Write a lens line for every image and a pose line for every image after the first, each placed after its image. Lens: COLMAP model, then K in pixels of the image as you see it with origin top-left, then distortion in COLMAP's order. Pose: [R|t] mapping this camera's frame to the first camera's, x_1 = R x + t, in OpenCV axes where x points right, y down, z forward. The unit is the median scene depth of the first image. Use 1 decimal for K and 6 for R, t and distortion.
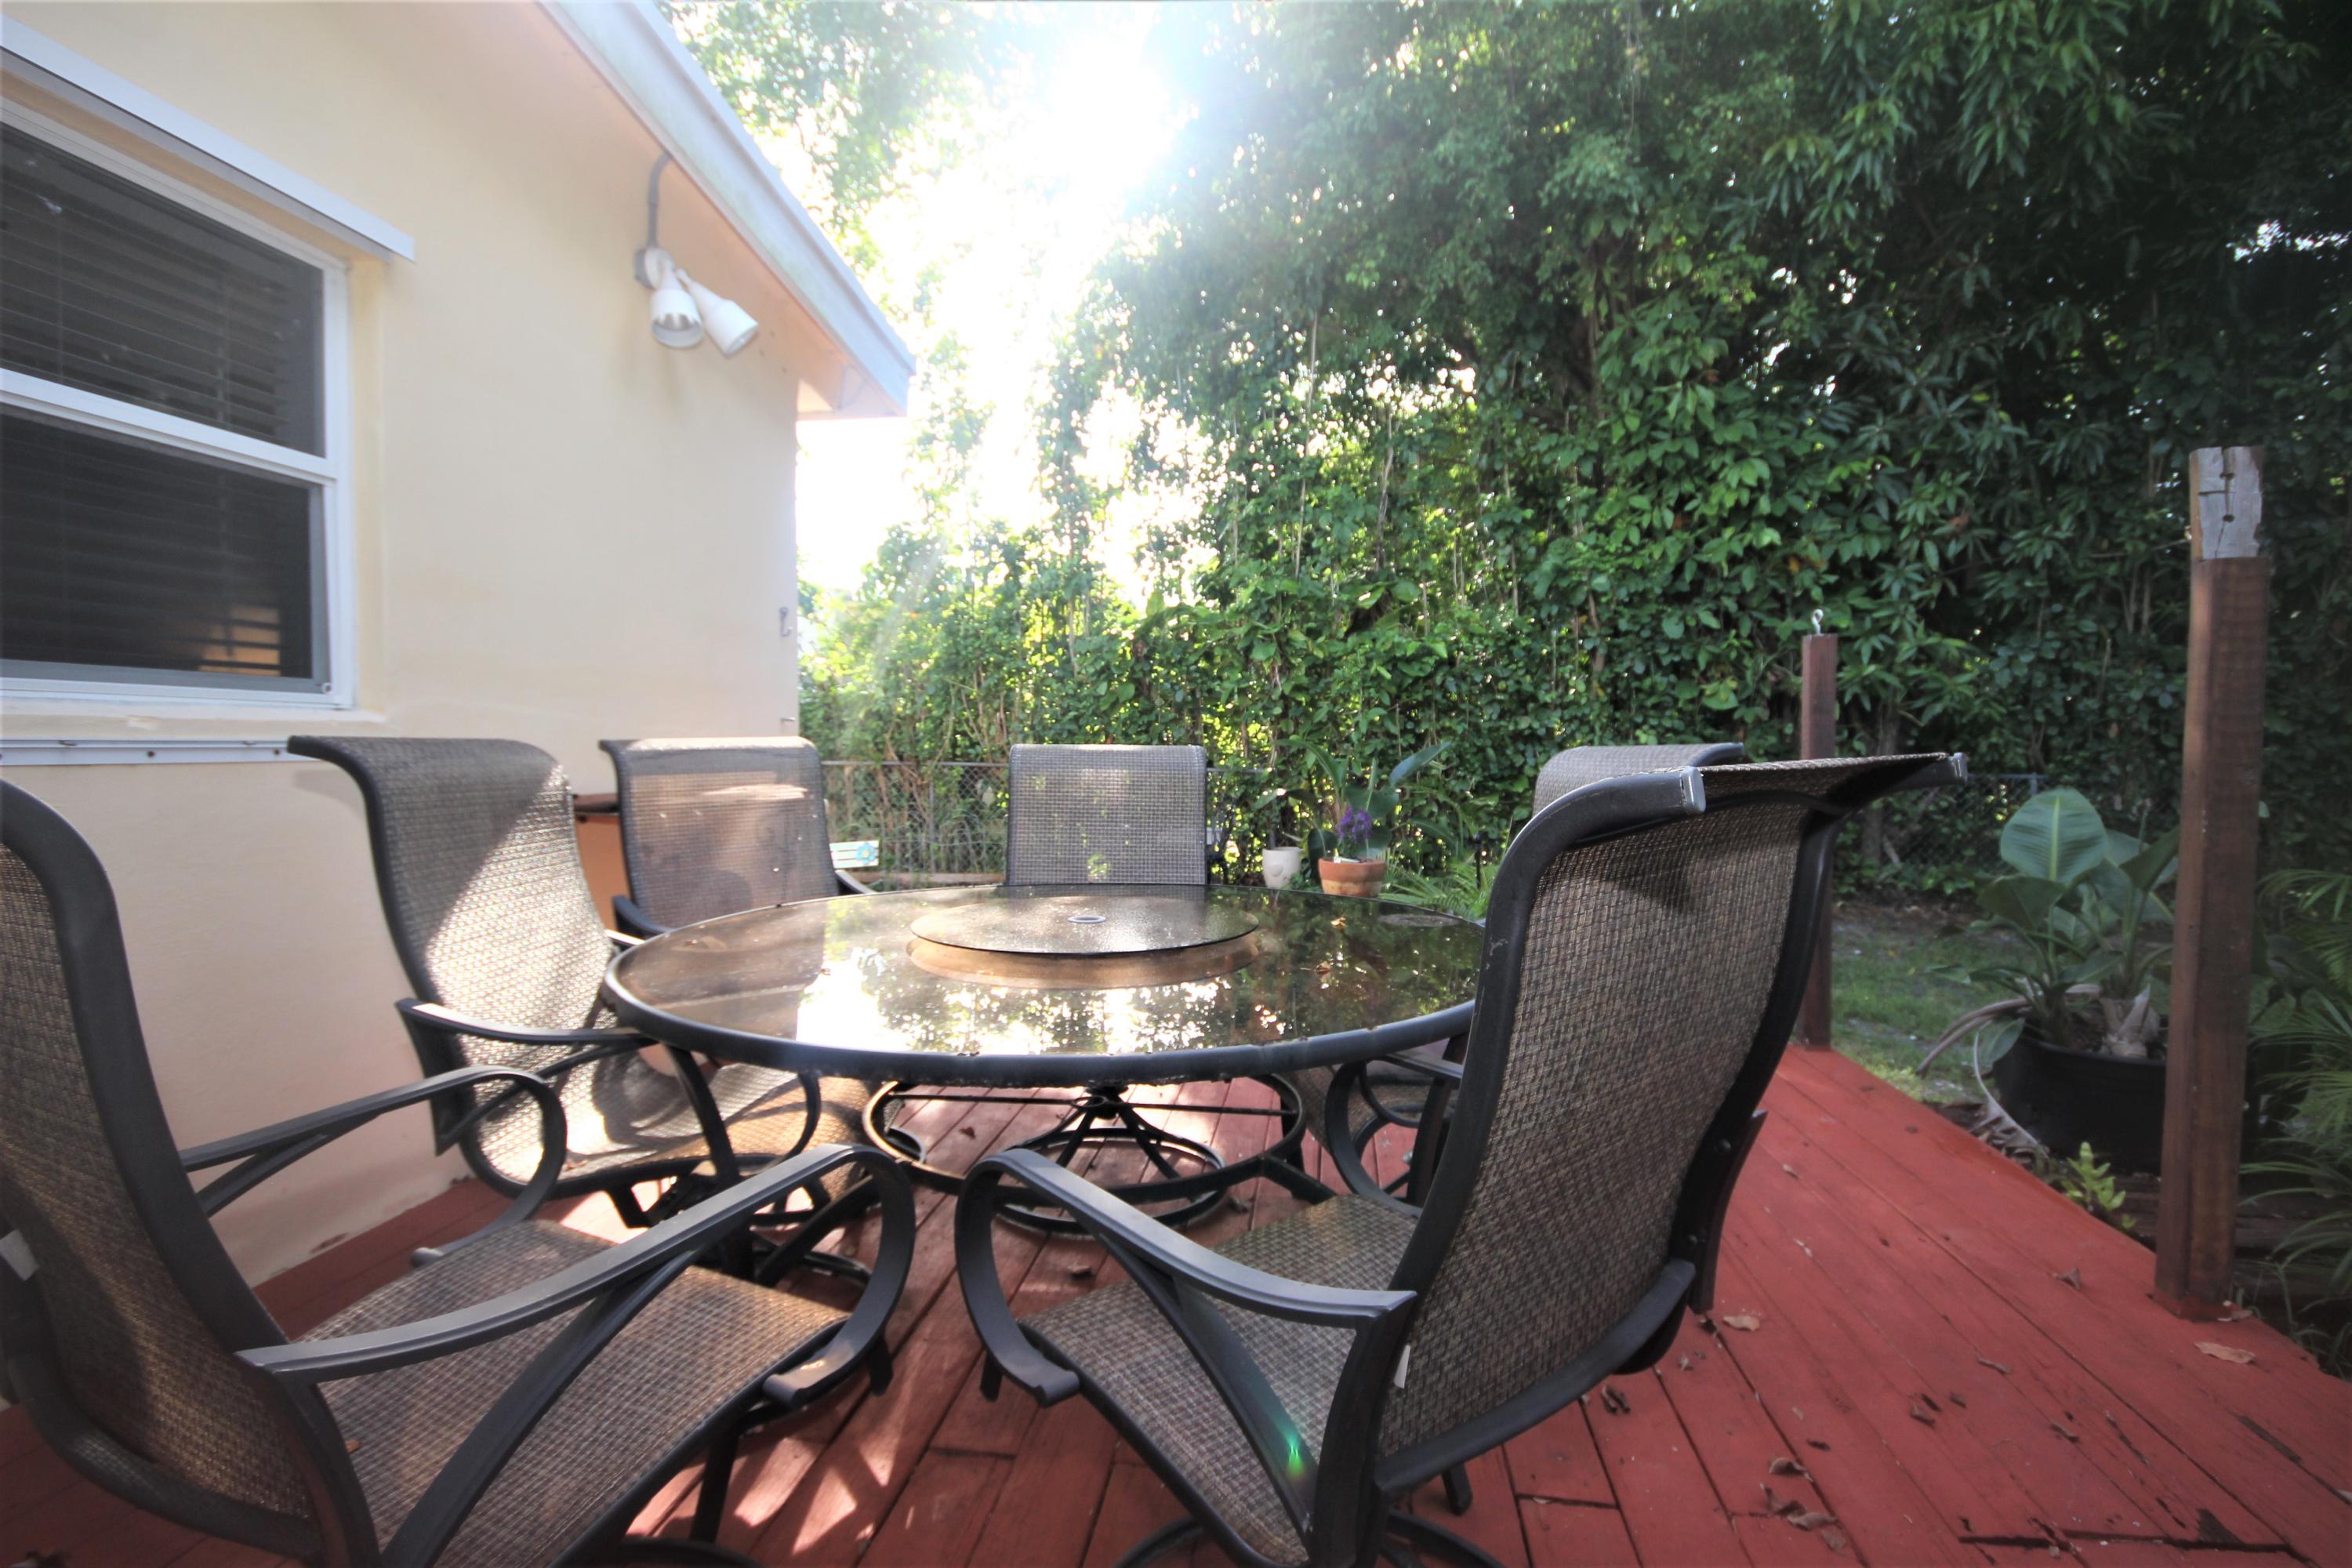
lens RADIAL K [[1107.6, 0, 1186.8], [0, 1107.6, 775.6], [0, 0, 1]] dist [-0.002673, 0.000416]
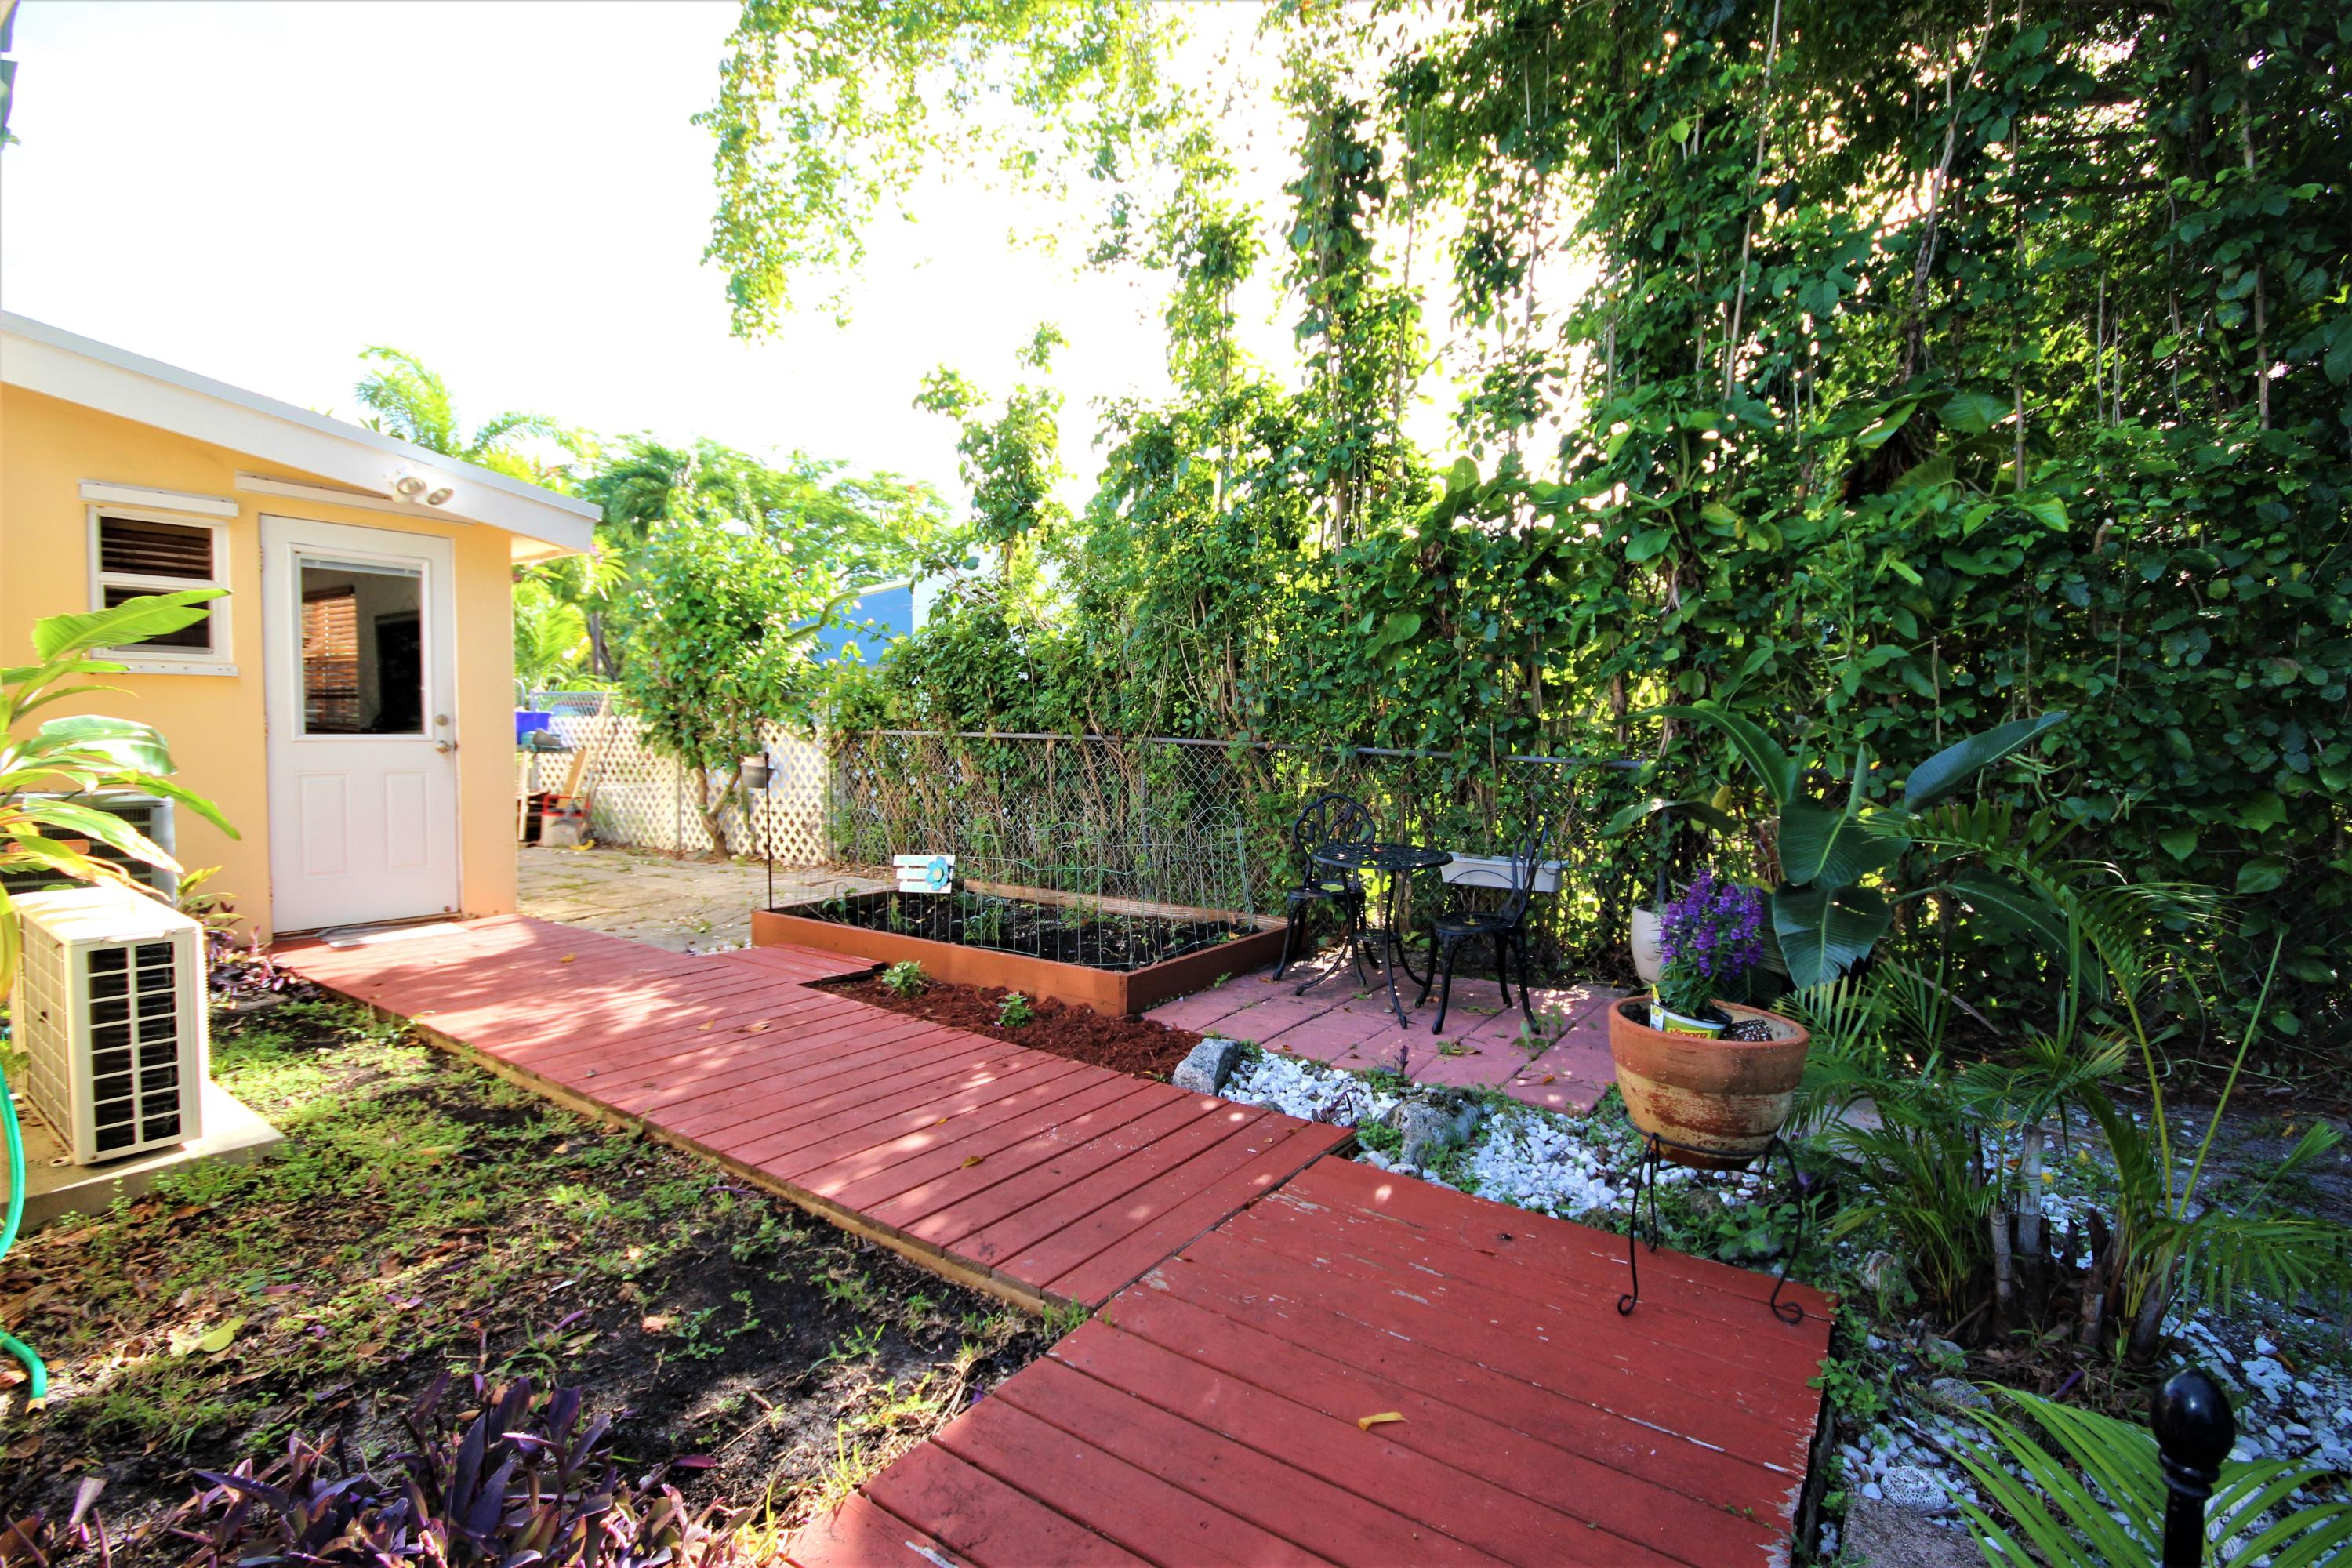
lens RADIAL K [[1077.9, 0, 1185.5], [0, 1077.9, 777.2], [0, 0, 1]] dist [-0.000134, -0.006286]
pose [[0.894756, 0.036239, -0.445083, 0.112046], [-0.026559, 0.999256, 0.027968, -0.007308], [0.445765, -0.013203, 0.895052, 0.446411]]
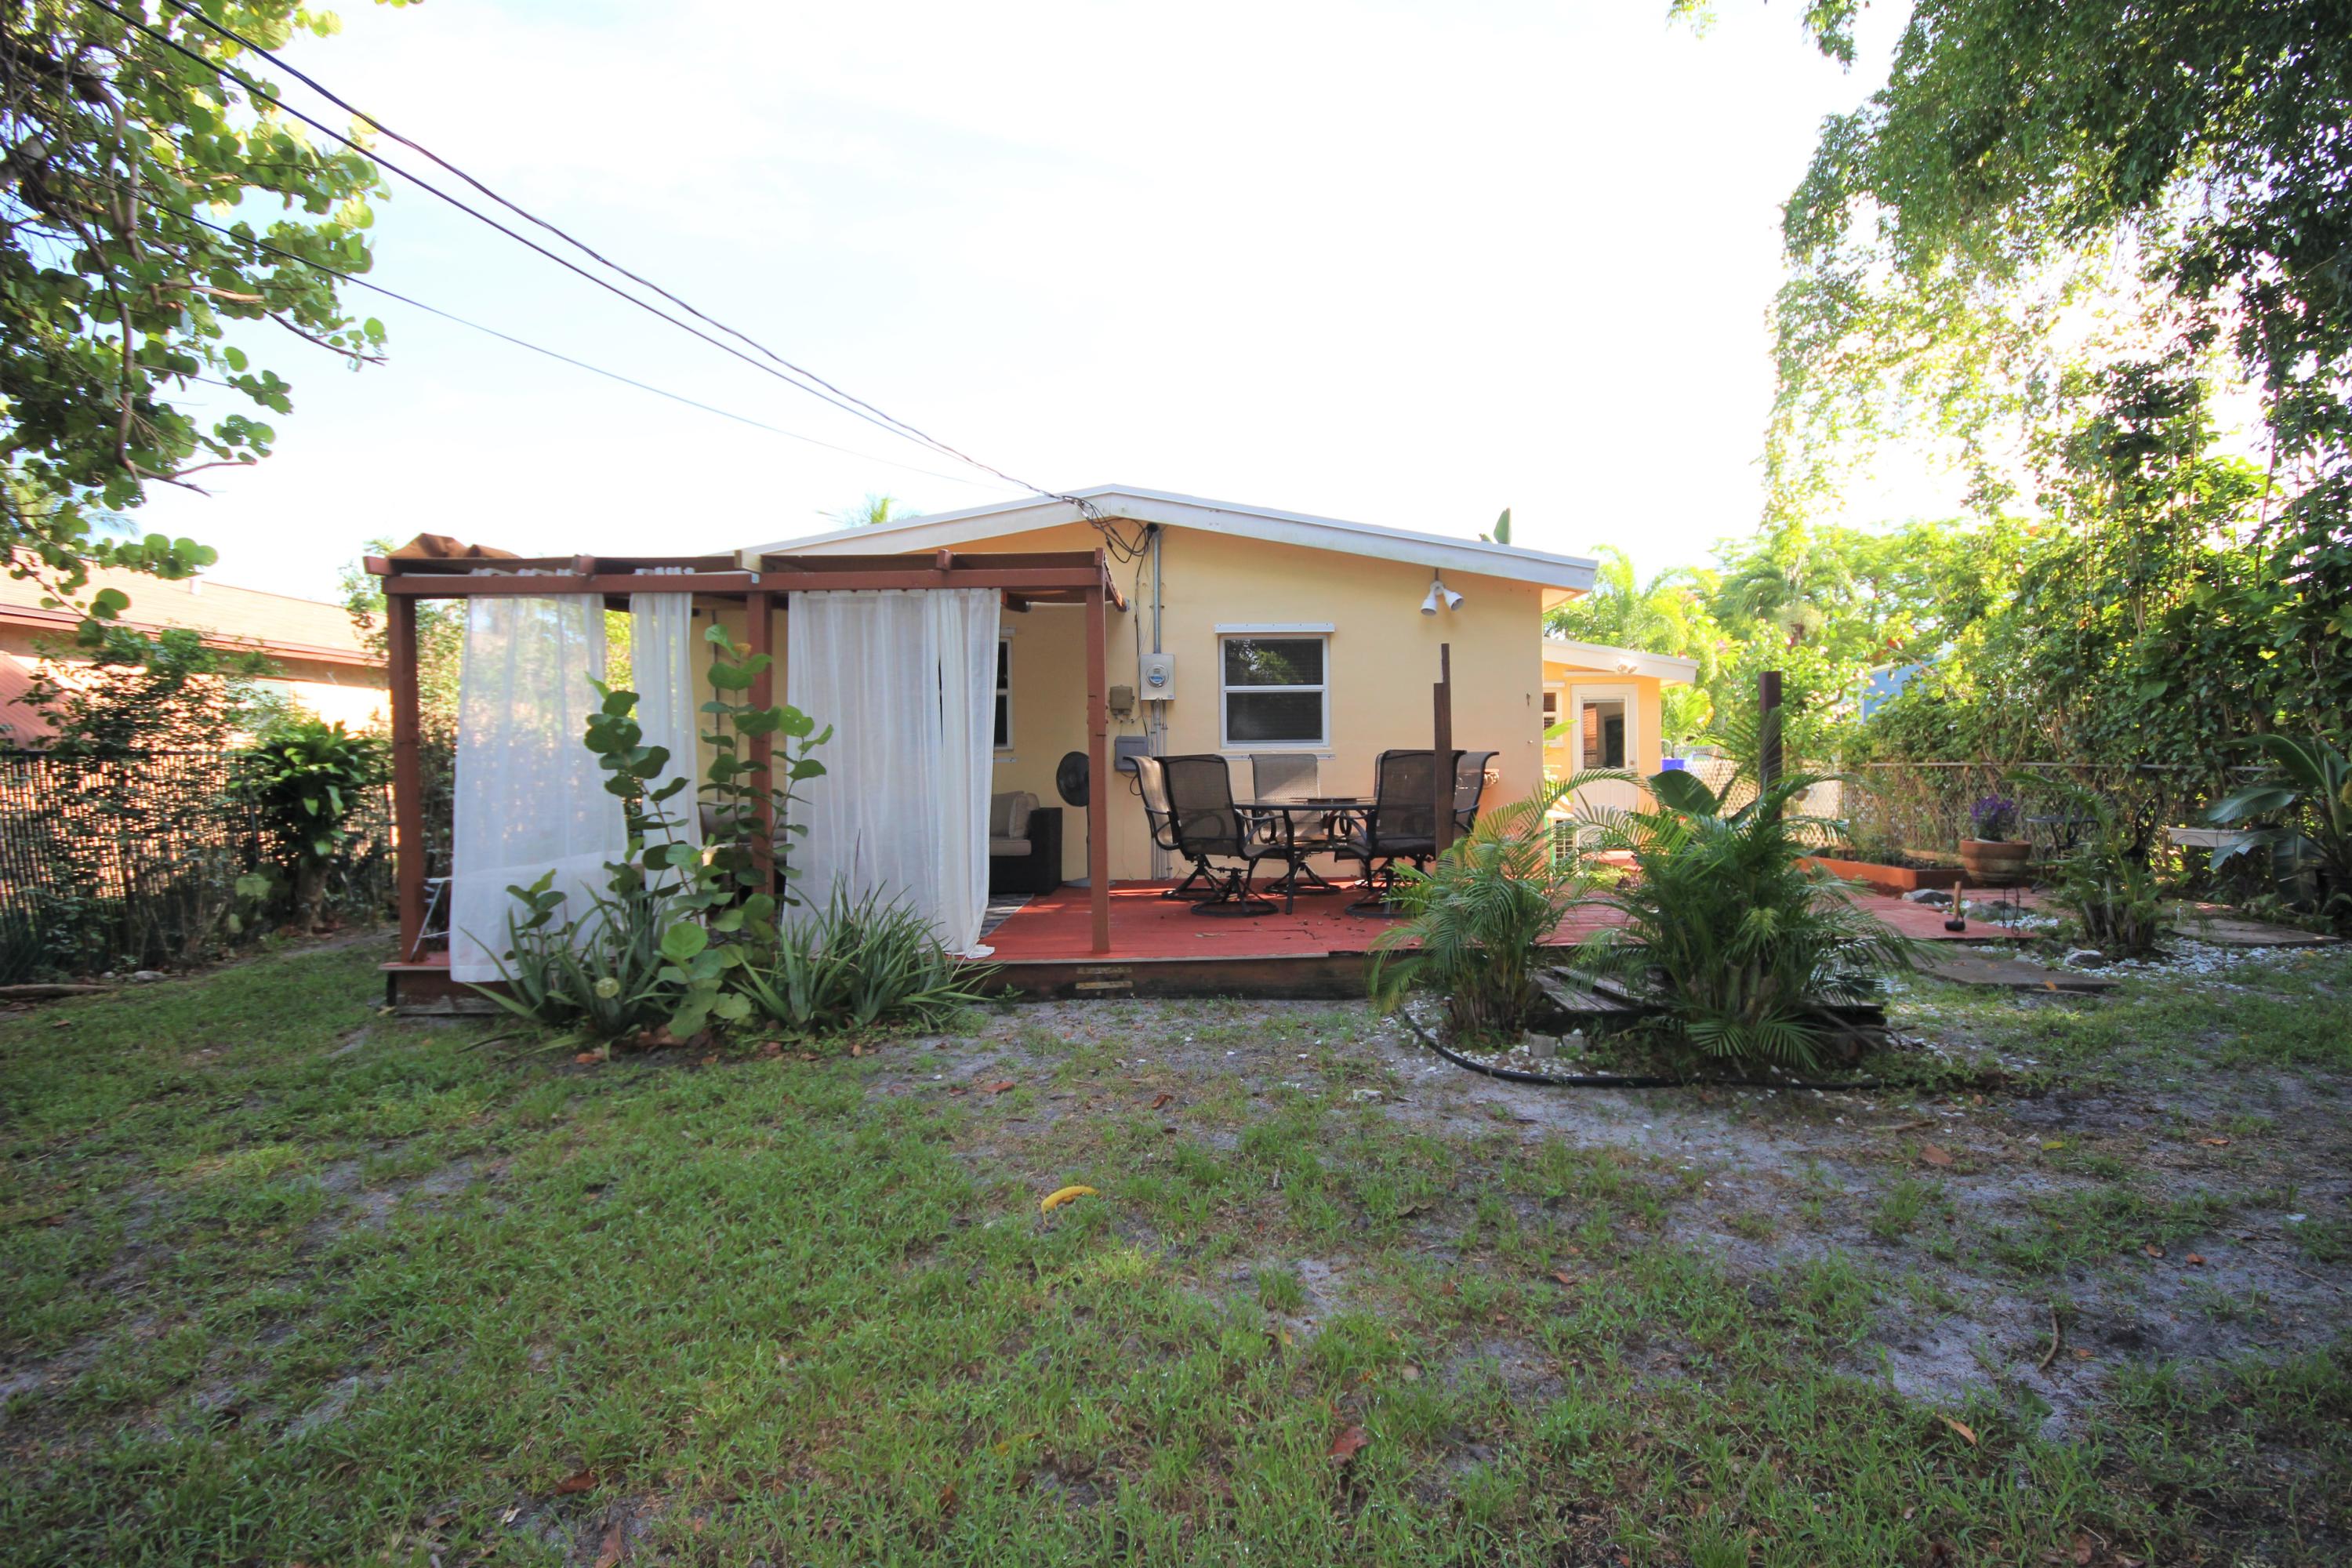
lens RADIAL K [[1107.6, 0, 1186.8], [0, 1107.6, 775.6], [0, 0, 1]] dist [-0.002673, 0.000416]
pose [[0.135783, 0.009479, -0.990693, 0.880252], [-0.014512, 0.999866, 0.007578, 0.005023], [0.990632, 0.013348, 0.135902, -0.008442]]
